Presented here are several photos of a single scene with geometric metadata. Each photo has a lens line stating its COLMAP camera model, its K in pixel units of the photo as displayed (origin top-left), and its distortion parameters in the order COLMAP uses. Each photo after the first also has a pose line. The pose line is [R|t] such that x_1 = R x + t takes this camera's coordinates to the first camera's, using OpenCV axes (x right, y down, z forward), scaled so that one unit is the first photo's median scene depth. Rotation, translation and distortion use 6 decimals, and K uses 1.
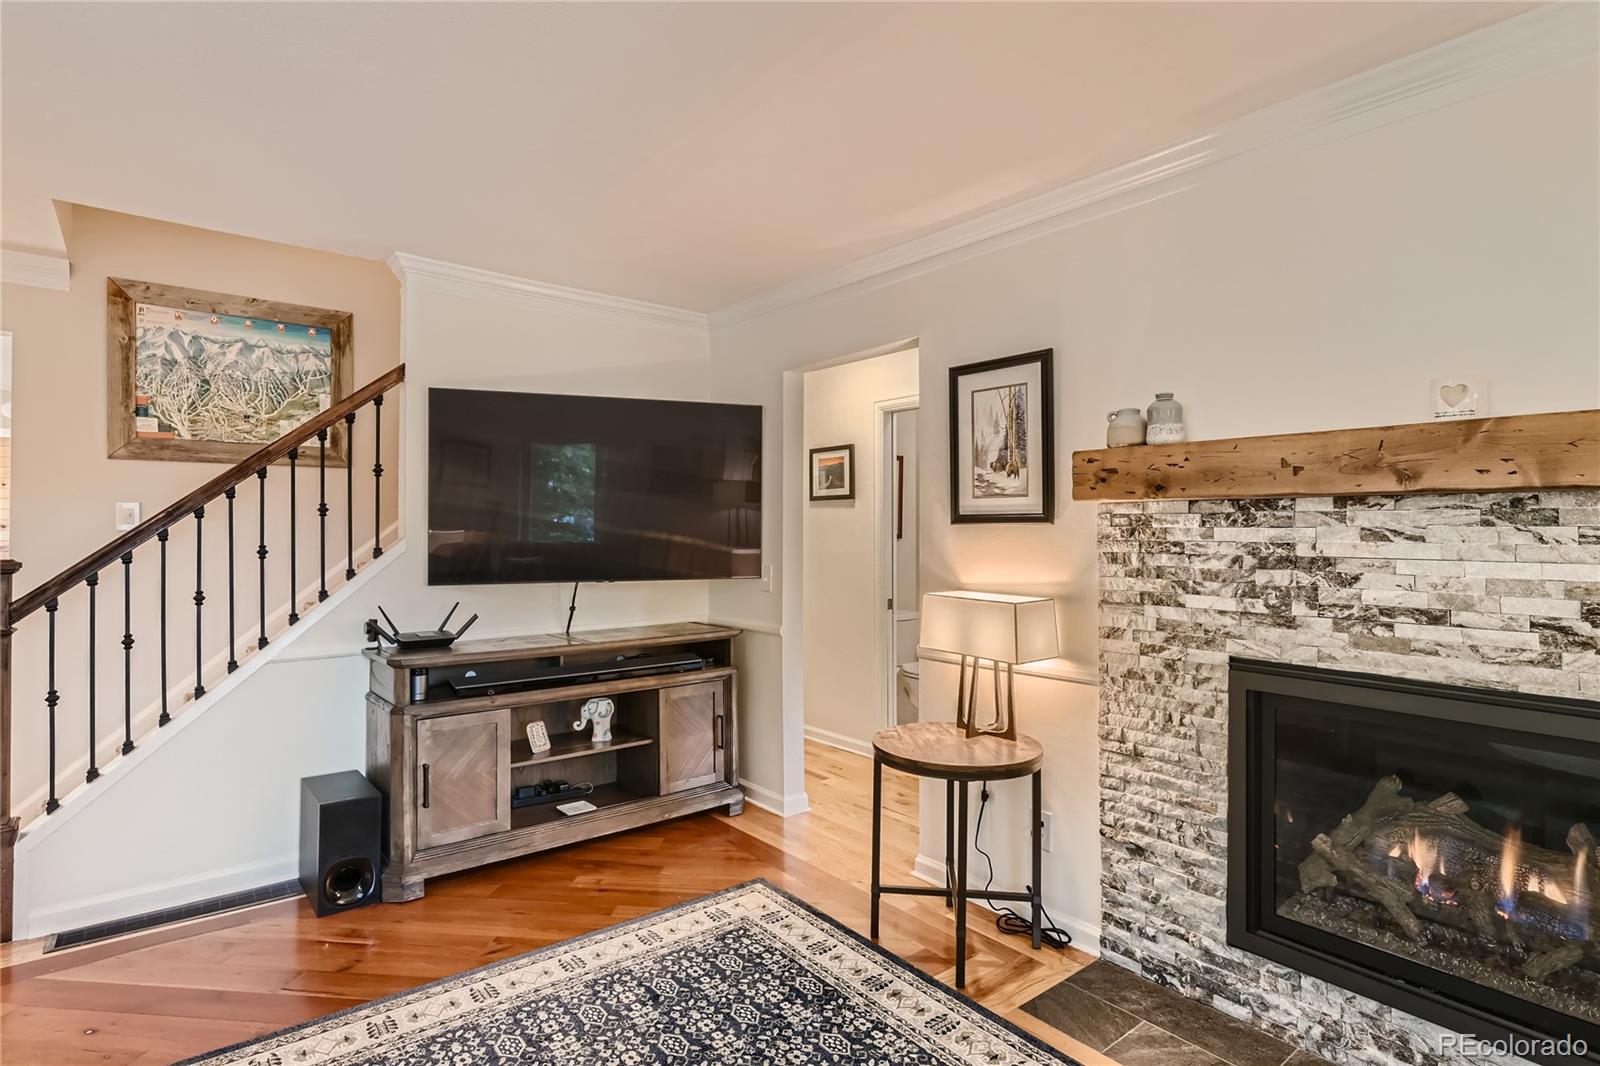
lens RADIAL K [[806.6, 0, 804.1], [0, 806.6, 527.7], [0, 0, 1]] dist [-0.003371, -0.000392]
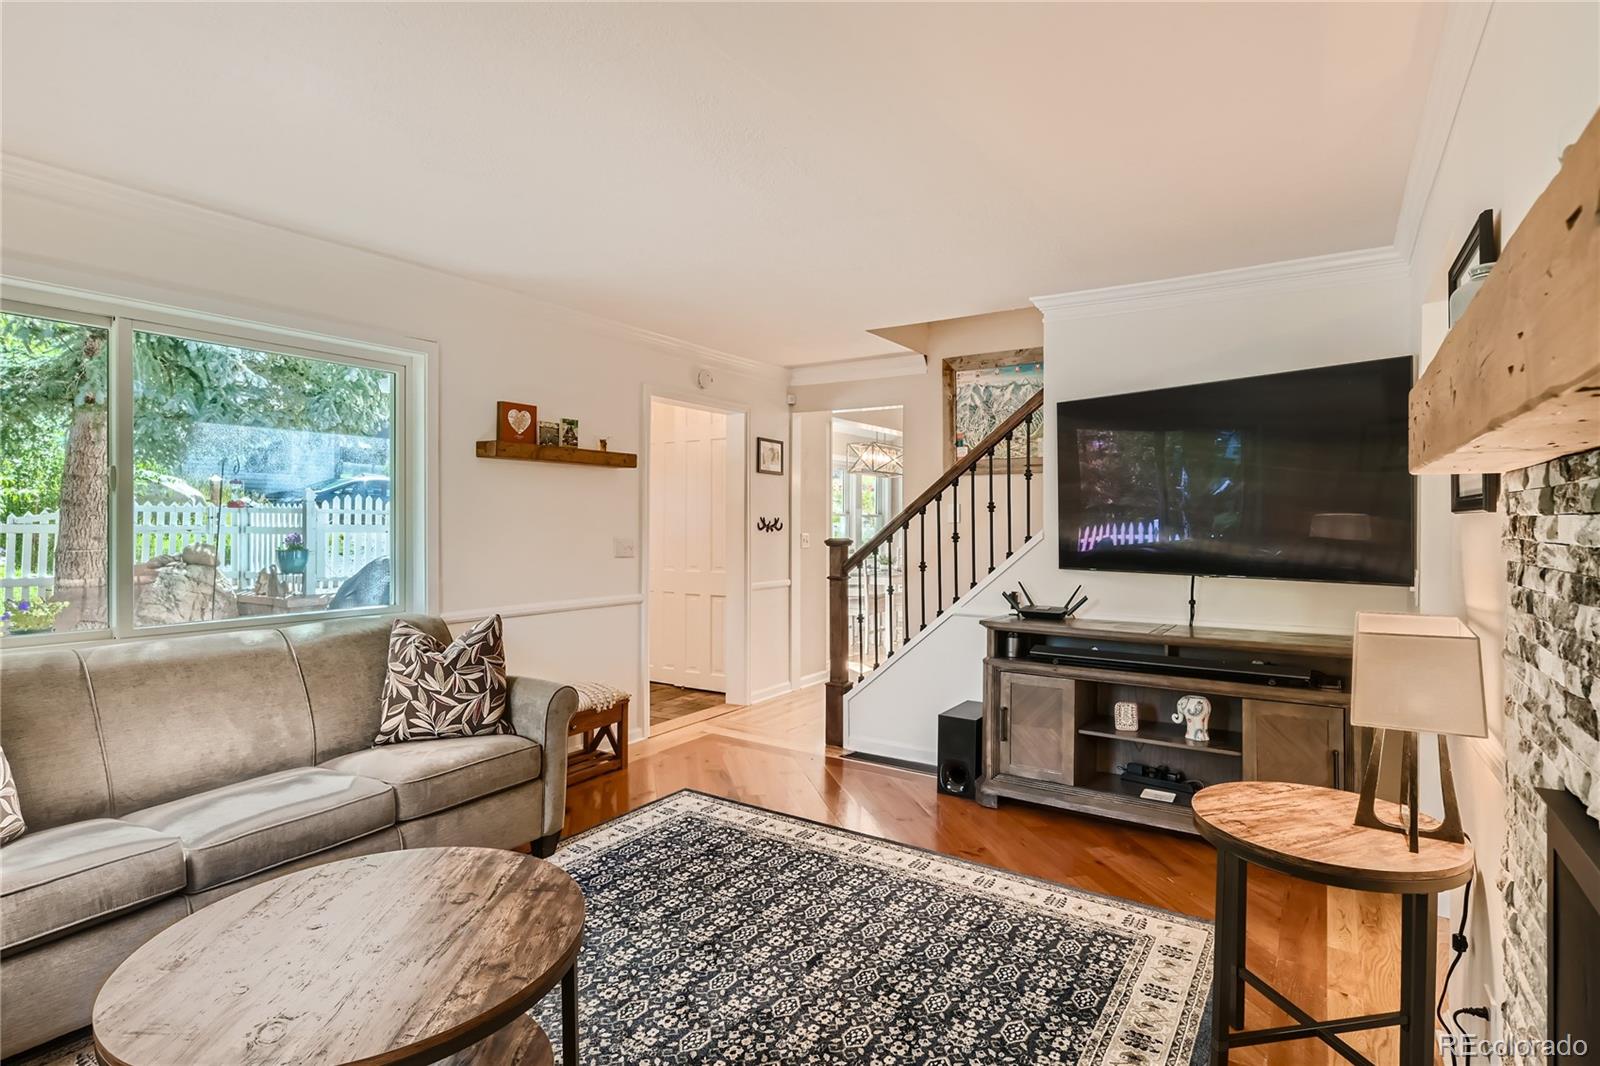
lens RADIAL K [[806.6, 0, 804.1], [0, 806.6, 527.7], [0, 0, 1]] dist [-0.003371, -0.000392]
pose [[0.316724, 0.007066, -0.948492, 0.593196], [0.000846, 0.999970, 0.007732, 0.001744], [0.948517, -0.003251, 0.316708, 0.283295]]
